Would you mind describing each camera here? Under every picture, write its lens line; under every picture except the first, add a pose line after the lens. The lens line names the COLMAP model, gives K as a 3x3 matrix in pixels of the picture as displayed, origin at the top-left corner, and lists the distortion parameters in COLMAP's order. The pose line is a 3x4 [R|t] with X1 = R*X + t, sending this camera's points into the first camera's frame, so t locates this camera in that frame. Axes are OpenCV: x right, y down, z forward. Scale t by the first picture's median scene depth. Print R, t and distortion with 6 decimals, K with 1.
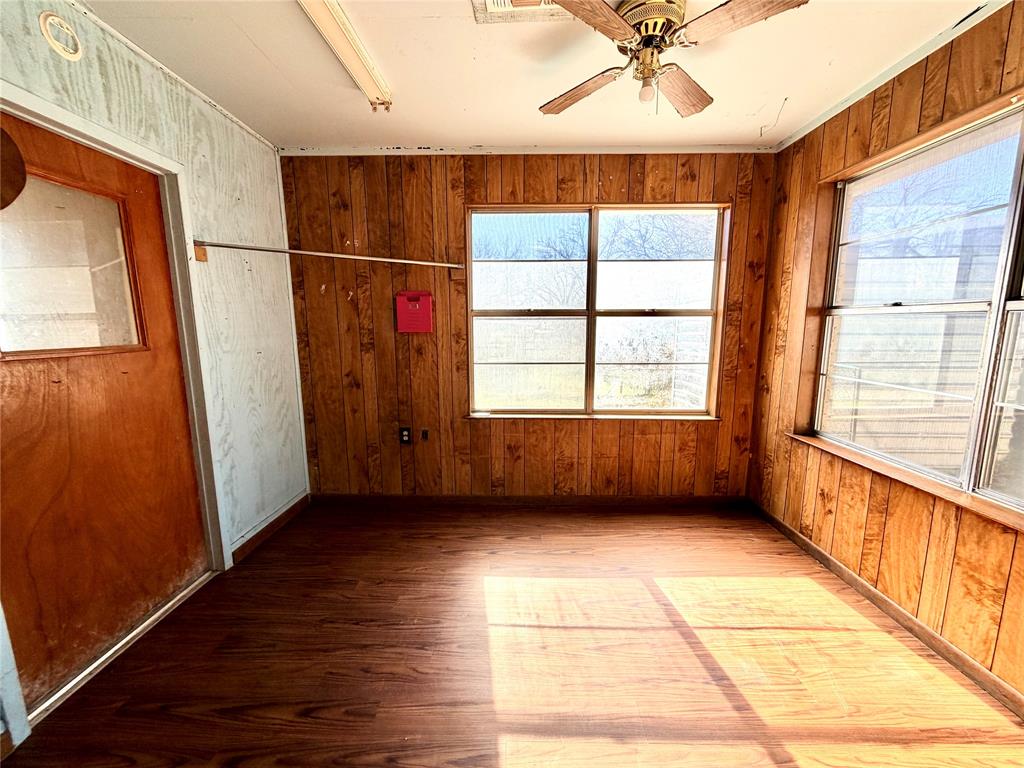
lens RADIAL K [[409.1, 0, 508.3], [0, 409.1, 384.6], [0, 0, 1]] dist [0.002604, -0.000279]
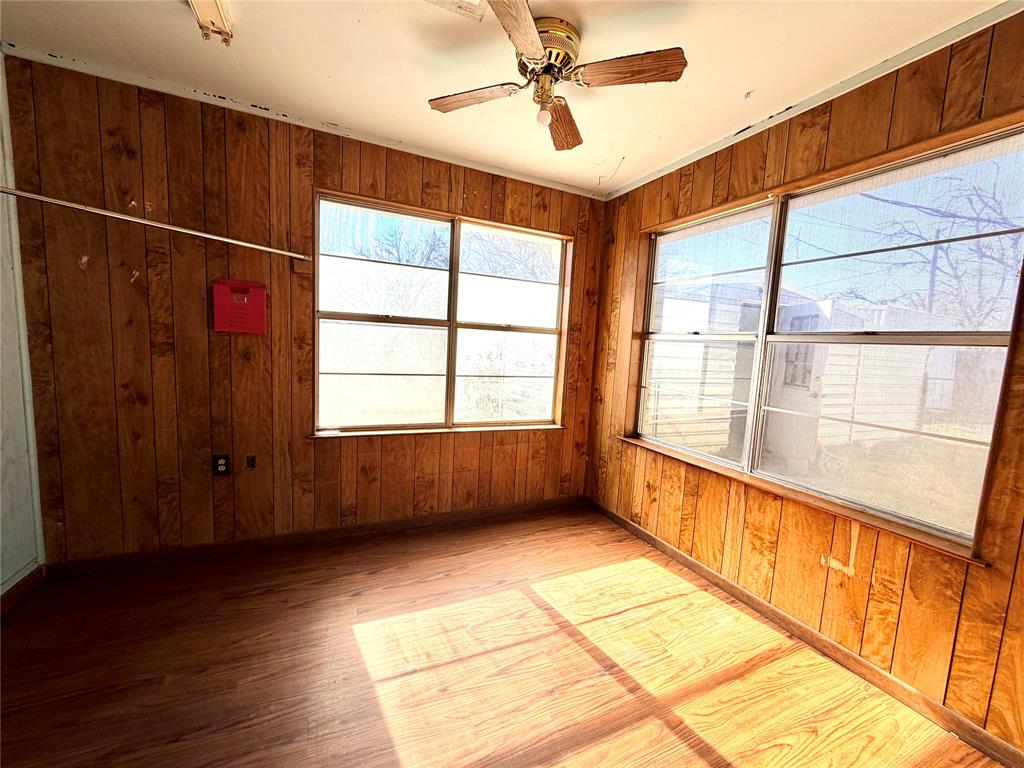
lens RADIAL K [[409.1, 0, 507.5], [0, 409.1, 384.5], [0, 0, 1]] dist [0.002604, -0.000279]
pose [[0.899509, 0.006958, 0.436847, -0.117436], [0.008703, 0.999389, -0.033839, 0.004550], [-0.436816, 0.034240, 0.898899, 0.071633]]
